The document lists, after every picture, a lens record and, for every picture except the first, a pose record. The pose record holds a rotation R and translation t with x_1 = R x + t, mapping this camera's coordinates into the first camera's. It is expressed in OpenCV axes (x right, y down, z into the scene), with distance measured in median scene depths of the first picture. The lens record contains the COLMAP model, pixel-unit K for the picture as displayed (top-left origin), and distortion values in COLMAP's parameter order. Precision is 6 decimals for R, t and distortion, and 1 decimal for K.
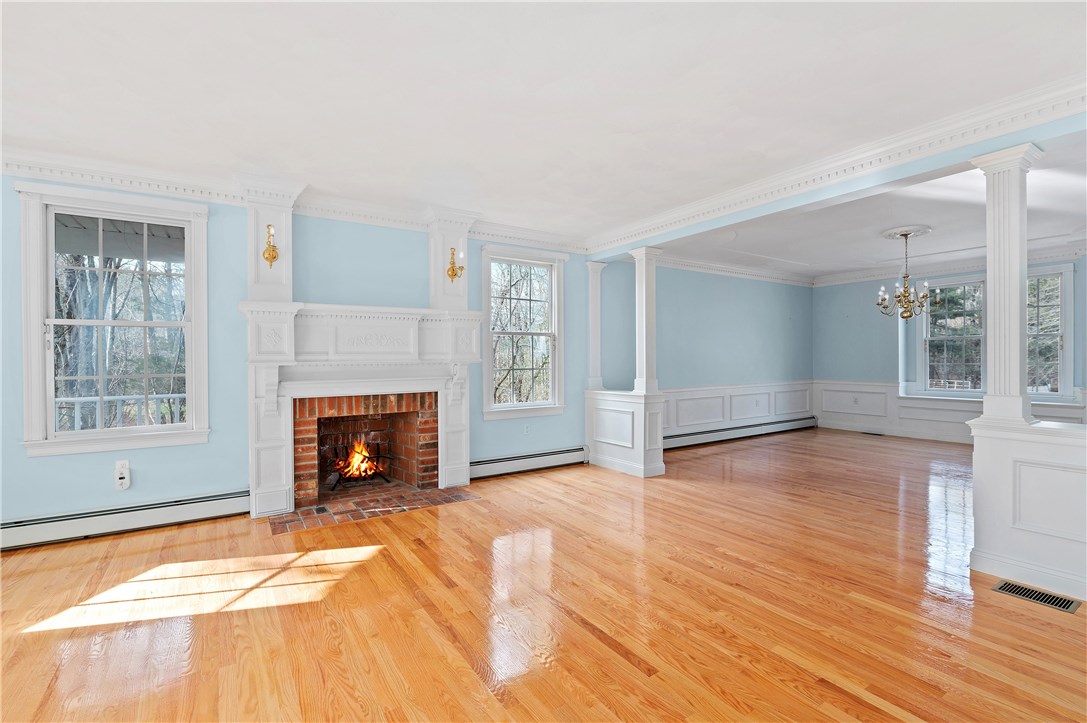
lens RADIAL K [[496.6, 0, 545.2], [0, 496.6, 361.4], [0, 0, 1]] dist [-0.004518, -0.001310]
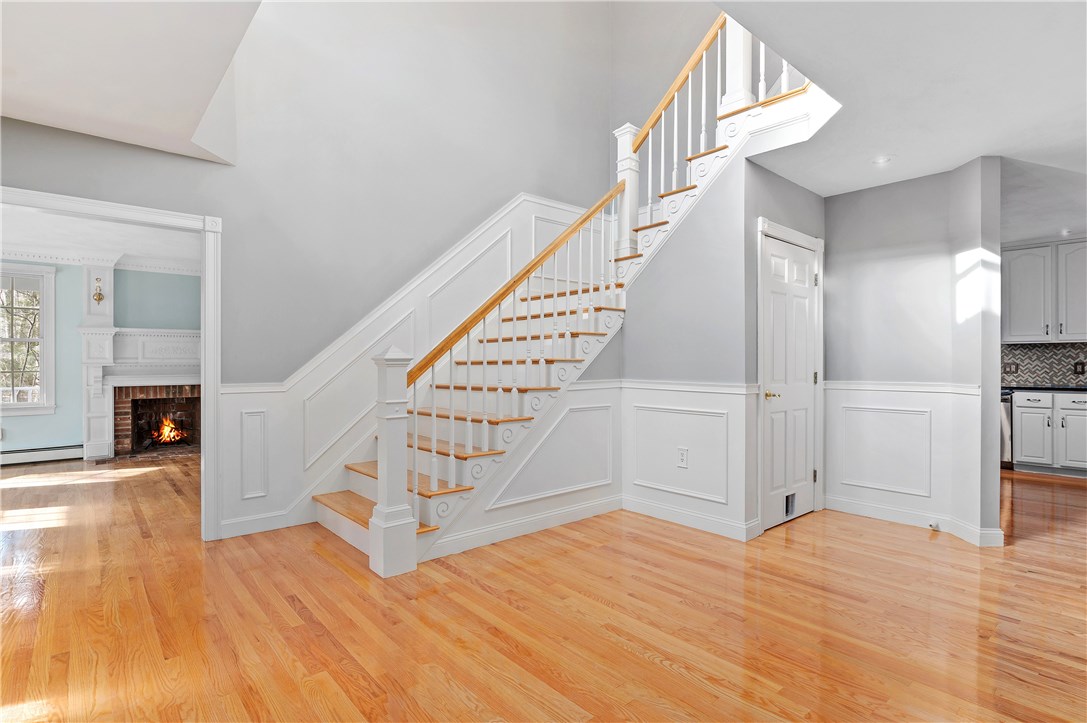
lens RADIAL K [[542.6, 0, 542.8], [0, 542.6, 362.9], [0, 0, 1]] dist [-0.003779, -0.000629]
pose [[0.990983, 0.003011, 0.133953, 0.573795], [-0.002034, 0.999970, -0.007430, 0.007455], [-0.133972, 0.007091, 0.990960, -0.834825]]
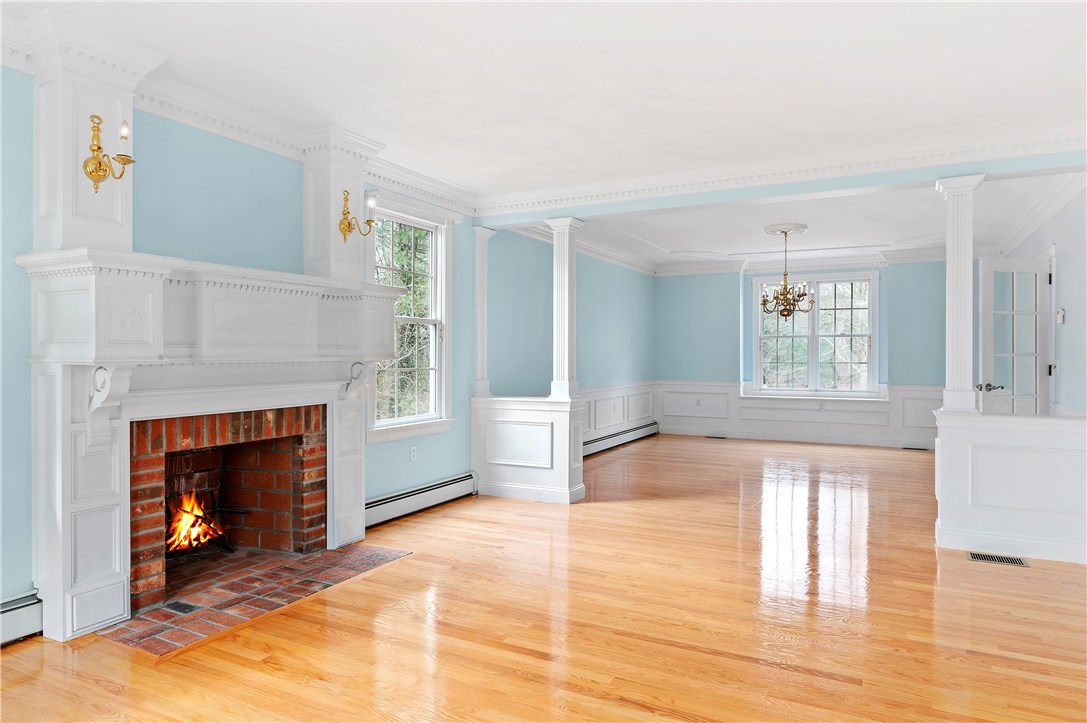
lens RADIAL K [[683.6, 0, 543.5], [0, 683.6, 357.6], [0, 0, 1]] dist [0.004995, -0.007230]
pose [[0.870559, 0.004393, 0.492045, -0.441871], [-0.003010, 0.999989, -0.003601, 0.001316], [-0.492055, 0.001653, 0.870562, 0.063742]]
